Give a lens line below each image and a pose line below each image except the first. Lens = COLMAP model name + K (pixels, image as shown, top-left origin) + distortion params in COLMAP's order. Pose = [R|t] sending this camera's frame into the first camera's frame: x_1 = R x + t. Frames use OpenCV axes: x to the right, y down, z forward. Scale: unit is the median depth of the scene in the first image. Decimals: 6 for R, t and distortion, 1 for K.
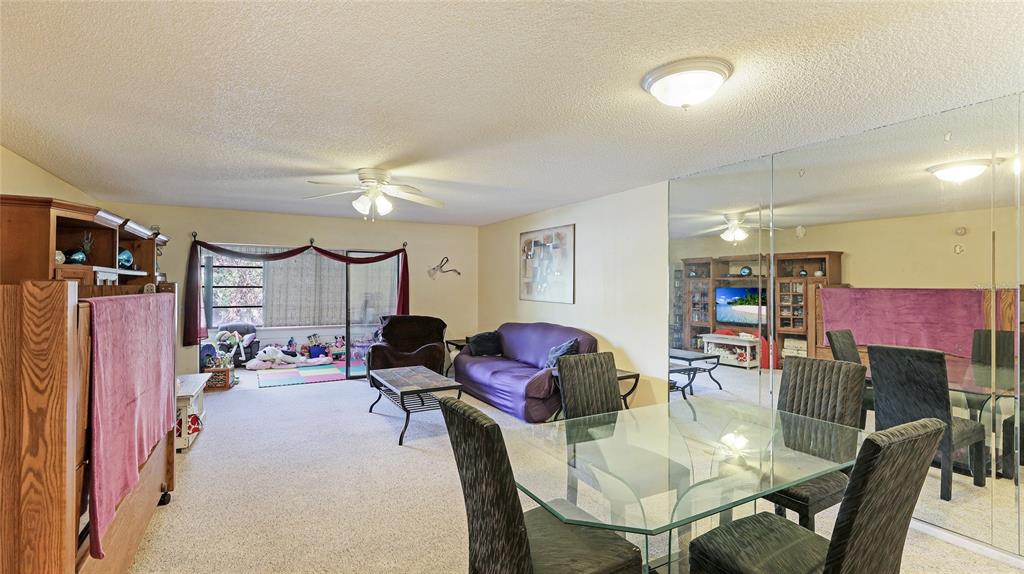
lens RADIAL K [[475.3, 0, 514.8], [0, 475.3, 284.4], [0, 0, 1]] dist [0.005762, -0.000222]
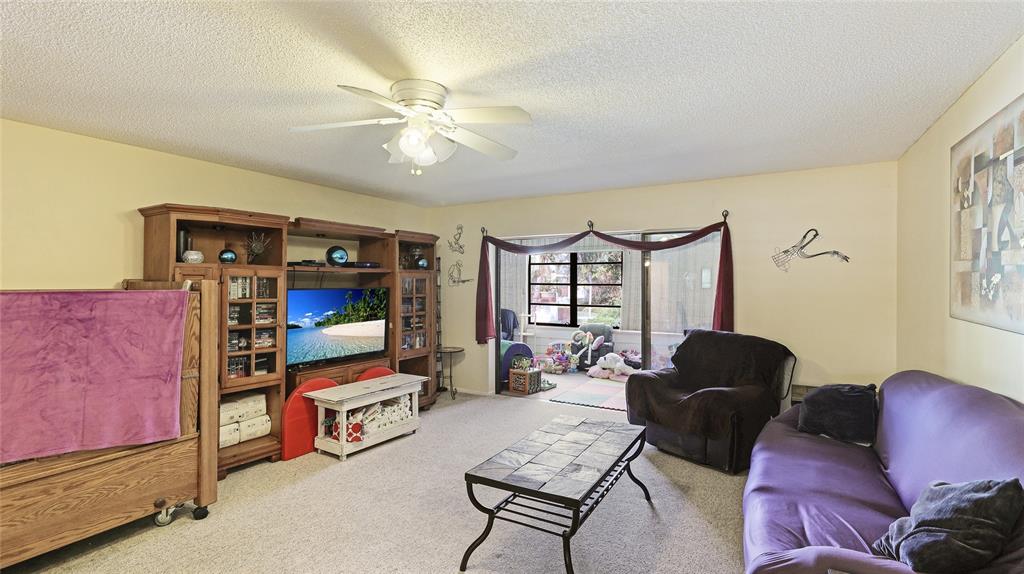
lens RADIAL K [[475.3, 0, 512.1], [0, 475.3, 287.2], [0, 0, 1]] dist [0.005762, -0.000222]
pose [[0.506727, 0.006309, -0.862083, 0.159680], [0.003203, 0.999953, 0.009200, 0.002580], [0.862100, -0.007424, 0.506683, 0.463559]]
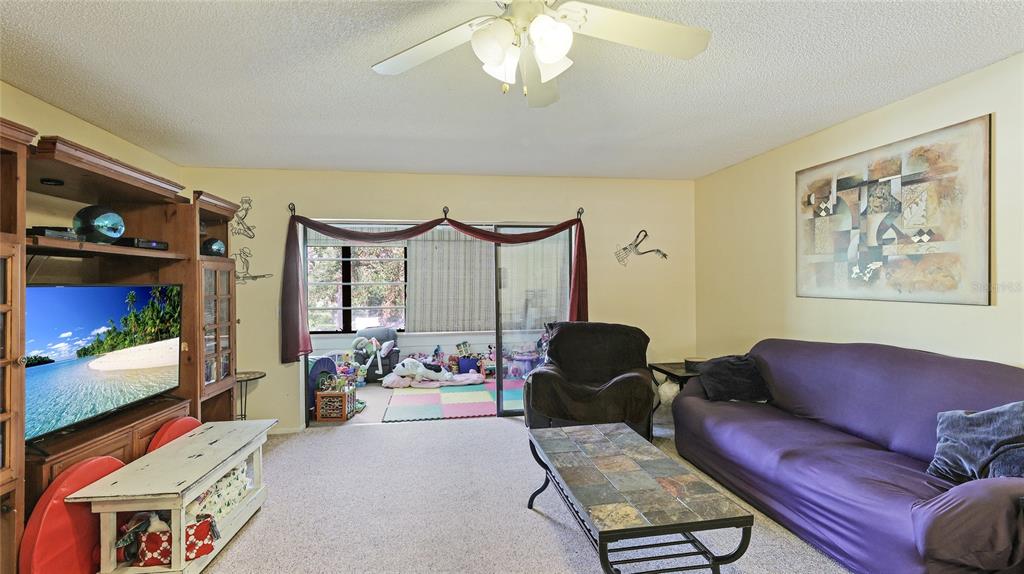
lens RADIAL K [[475.3, 0, 507.2], [0, 475.3, 284.7], [0, 0, 1]] dist [0.005762, -0.000222]
pose [[0.938471, -0.013344, -0.345100, -0.104611], [0.014457, 0.999895, 0.000653, 0.013139], [0.345055, -0.005603, 0.938566, 0.366892]]
